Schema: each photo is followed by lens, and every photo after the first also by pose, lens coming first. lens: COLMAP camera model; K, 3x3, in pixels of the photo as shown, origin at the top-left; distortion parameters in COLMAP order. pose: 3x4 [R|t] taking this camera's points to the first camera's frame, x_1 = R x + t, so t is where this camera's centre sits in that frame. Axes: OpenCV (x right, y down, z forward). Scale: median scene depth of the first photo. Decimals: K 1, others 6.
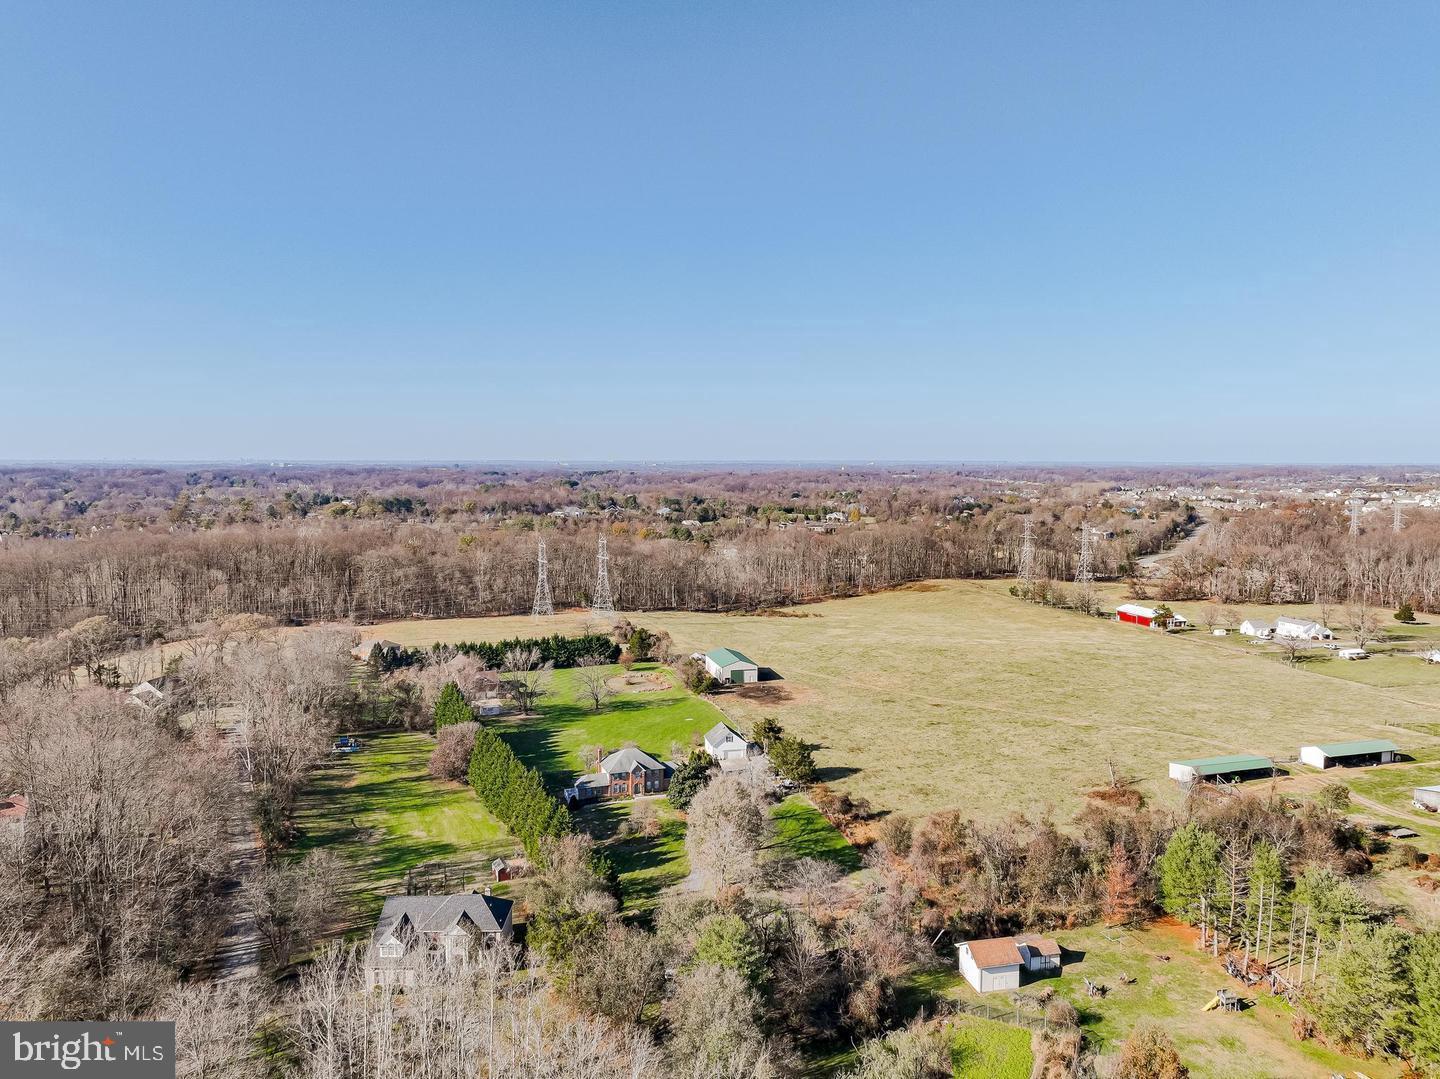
lens RADIAL K [[1003.2, 0, 720.2], [0, 1003.2, 559.1], [0, 0, 1]] dist [0.001493, 0.003797]
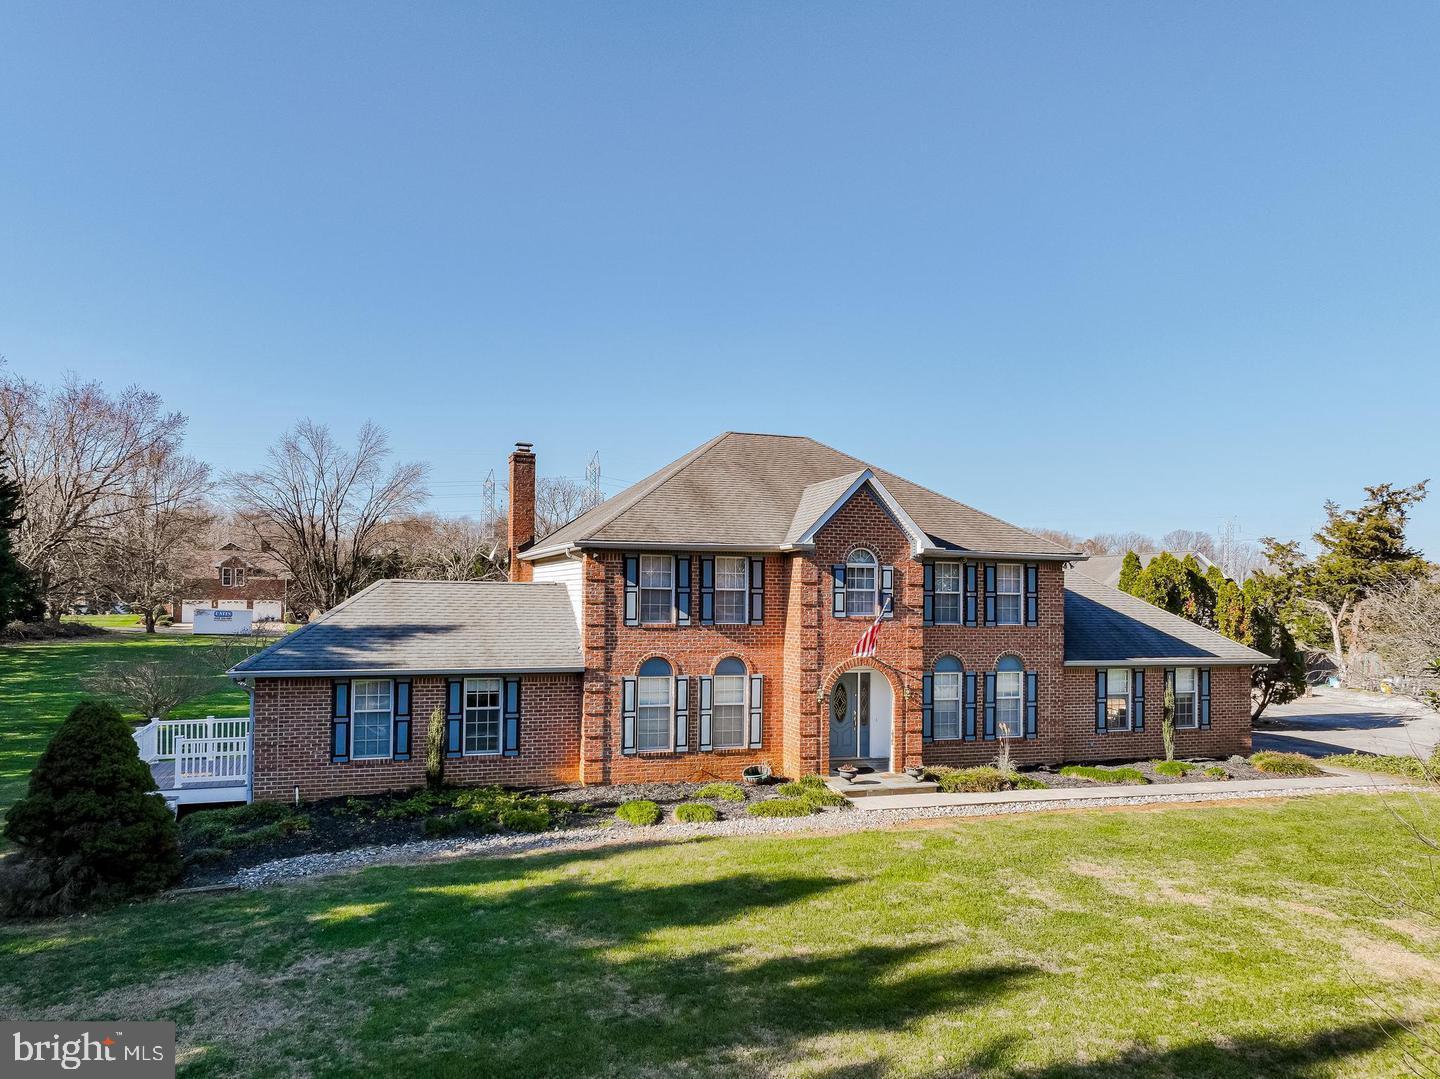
lens RADIAL K [[1015.2, 0, 696.5], [0, 1015.2, 596.4], [0, 0, 1]] dist [0.005336, 0.002180]
pose [[0.999819, 0.007296, -0.017577, -0.095993], [-0.008982, 0.995157, -0.097888, 0.223046], [0.016778, 0.098028, 0.995042, 0.880487]]
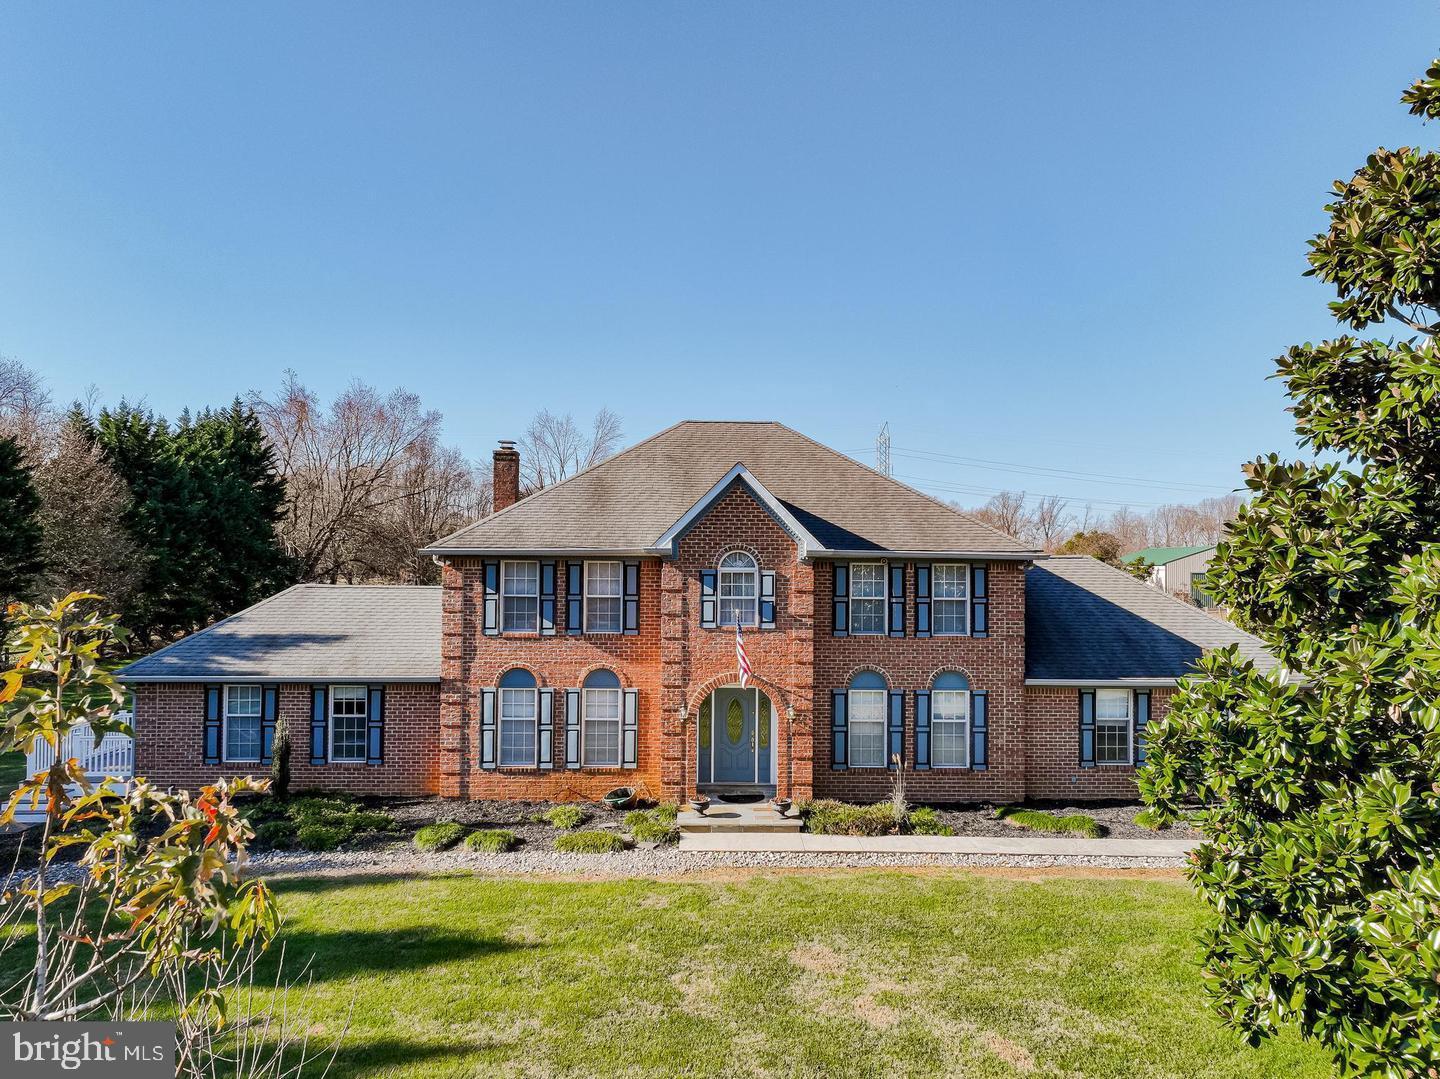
lens RADIAL K [[1005.9, 0, 721.5], [0, 1005.9, 562.6], [0, 0, 1]] dist [0.001234, 0.003948]
pose [[0.949844, 0.002346, -0.312714, -0.053866], [-0.033486, 0.994985, -0.094249, 0.217645], [0.310925, 0.099993, 0.945160, 0.896232]]
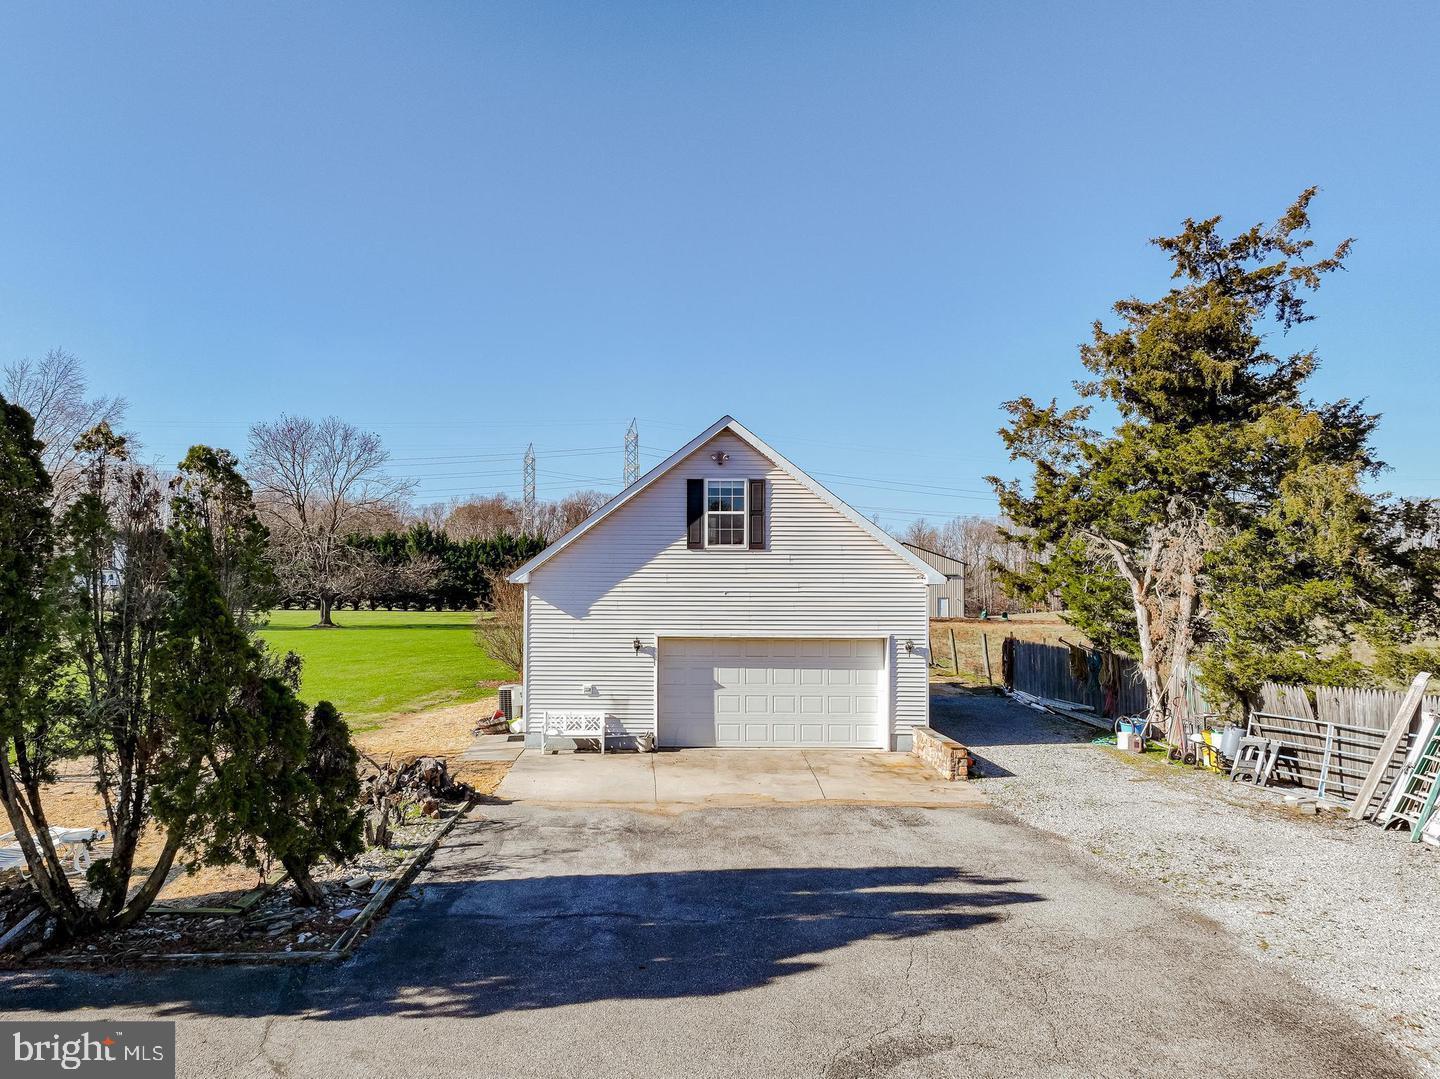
lens RADIAL K [[1025.5, 0, 649.3], [0, 1025.5, 579.3], [0, 0, 1]] dist [0.000853, 0.001291]
pose [[0.971004, -0.000810, -0.239060, 0.026395], [-0.024808, 0.994254, -0.104136, 0.215319], [0.237771, 0.107047, 0.965405, 1.011952]]
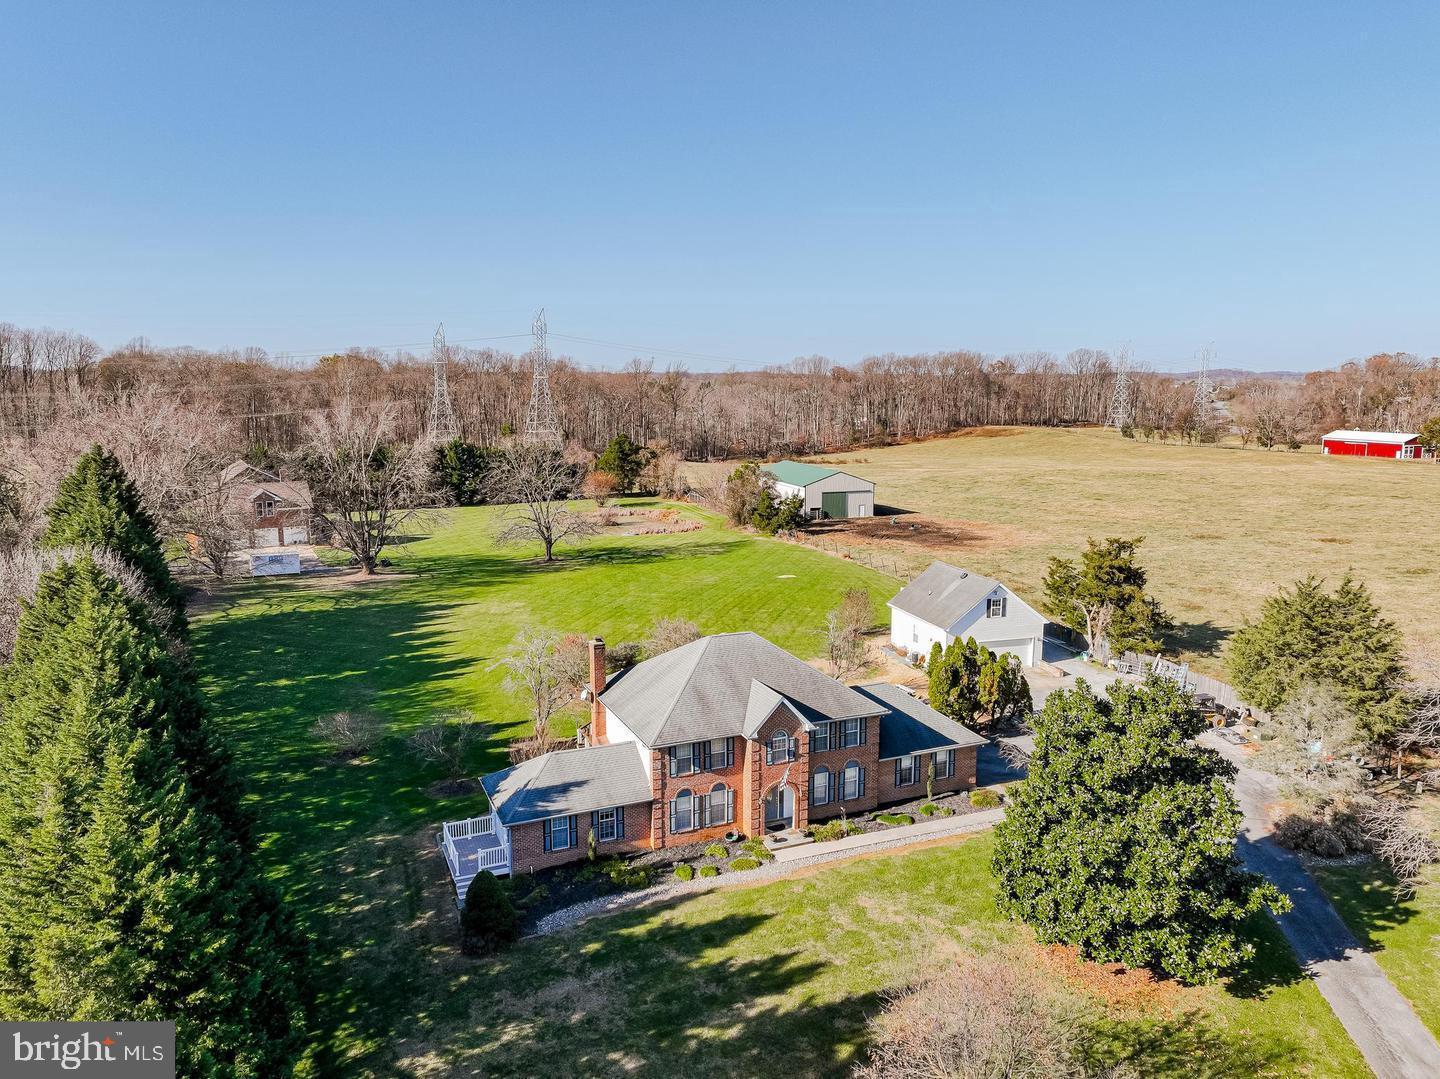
lens RADIAL K [[1003.2, 0, 720.2], [0, 1003.2, 559.1], [0, 0, 1]] dist [0.001493, 0.003797]
pose [[0.997341, -0.015039, 0.071307, -0.108633], [0.009227, 0.996660, 0.081141, 0.153449], [-0.072289, -0.080267, 0.994149, 0.772658]]
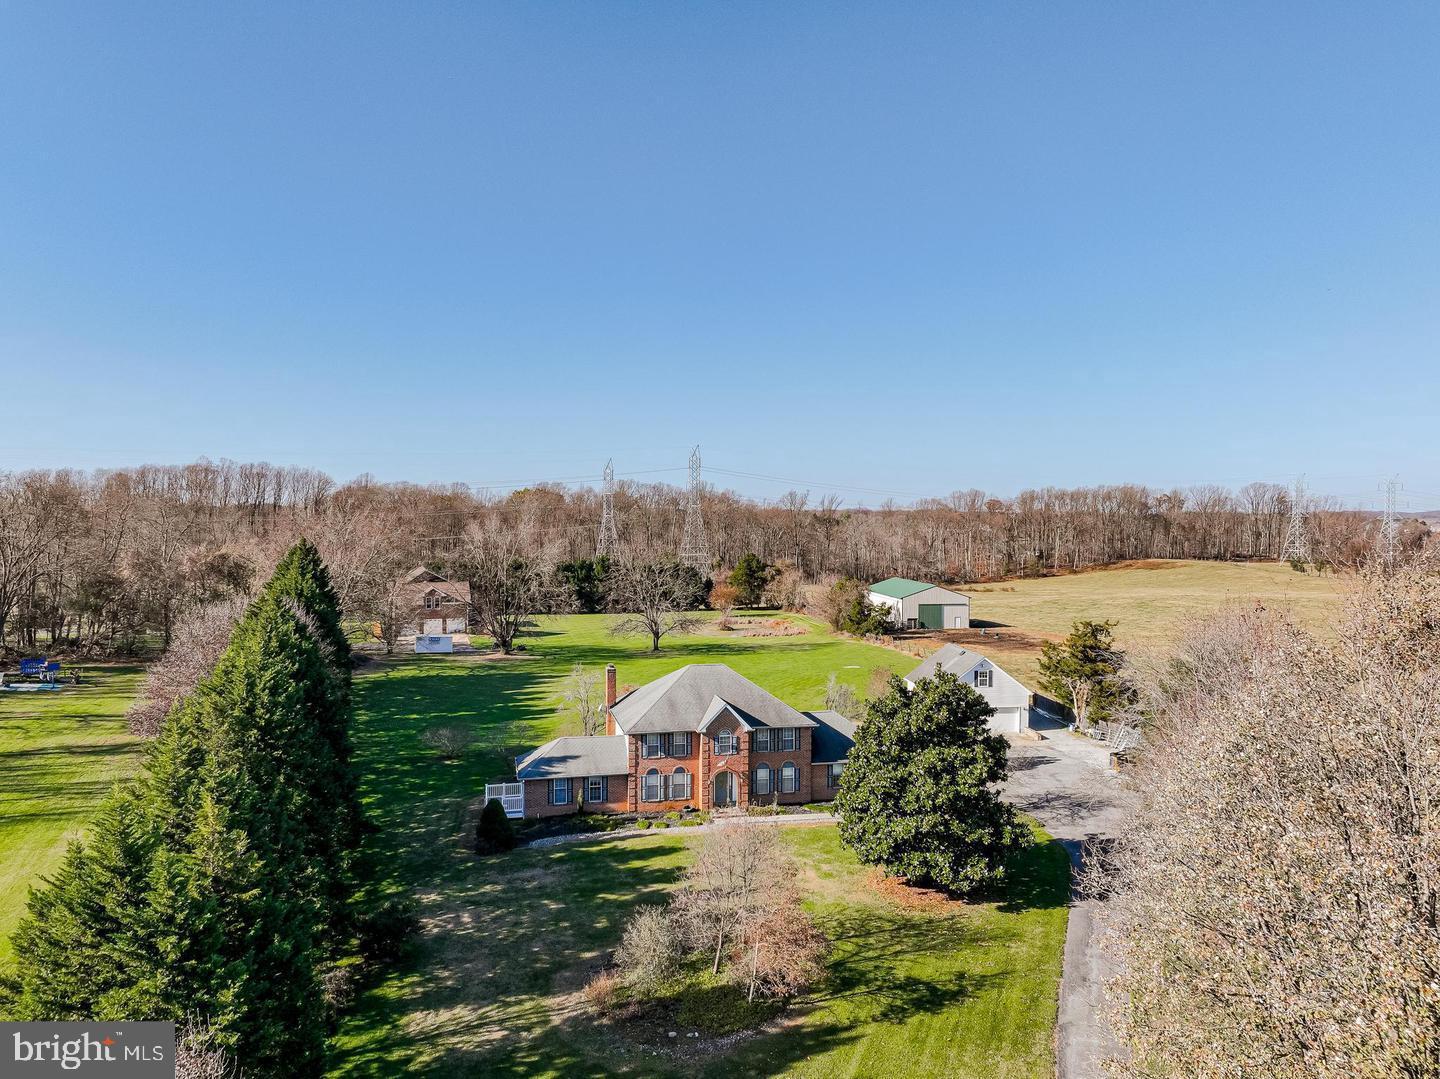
lens RADIAL K [[1005.9, 0, 721.5], [0, 1005.9, 562.6], [0, 0, 1]] dist [0.001234, 0.003948]
pose [[0.993830, 0.006852, -0.110702, -0.050047], [-0.012564, 0.998621, -0.050980, 0.174214], [0.110200, 0.052056, 0.992545, 0.690188]]
